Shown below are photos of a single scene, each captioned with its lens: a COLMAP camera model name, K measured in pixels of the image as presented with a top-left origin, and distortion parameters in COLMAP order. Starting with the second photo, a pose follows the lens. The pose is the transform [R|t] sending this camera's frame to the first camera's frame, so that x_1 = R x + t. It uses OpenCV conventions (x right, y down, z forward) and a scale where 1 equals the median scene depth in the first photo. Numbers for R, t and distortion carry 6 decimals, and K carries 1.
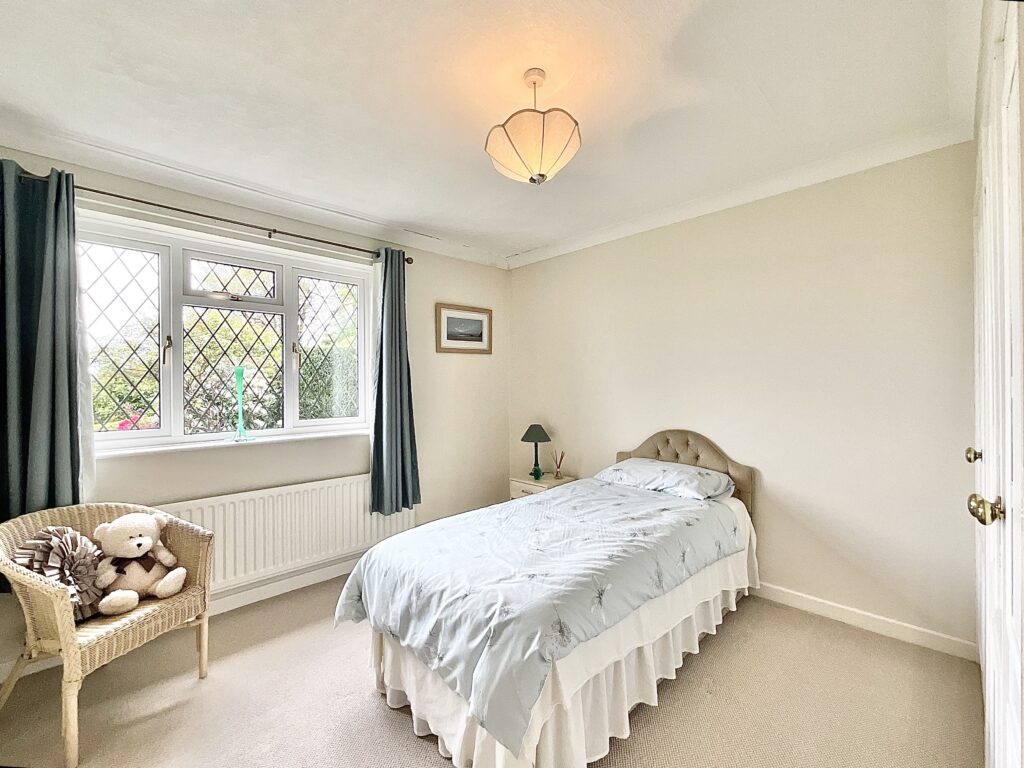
lens RADIAL K [[413.3, 0, 509.2], [0, 413.3, 383.1], [0, 0, 1]] dist [-0.001429, -0.000295]
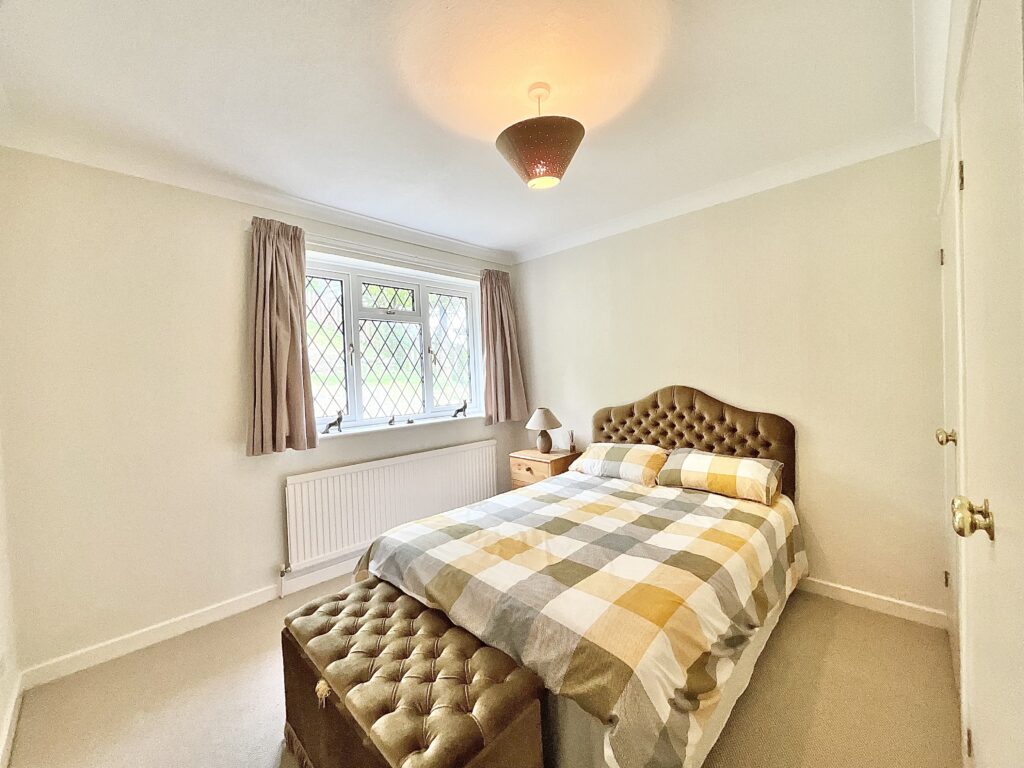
lens RADIAL K [[430.1, 0, 512.0], [0, 430.1, 384.0], [0, 0, 1]] dist [-0.001488, -0.000207]
pose [[0.998150, -0.025993, 0.054958, -0.306762], [0.025233, 0.999577, 0.014489, 0.004094], [-0.055311, -0.013075, 0.998384, -0.285914]]
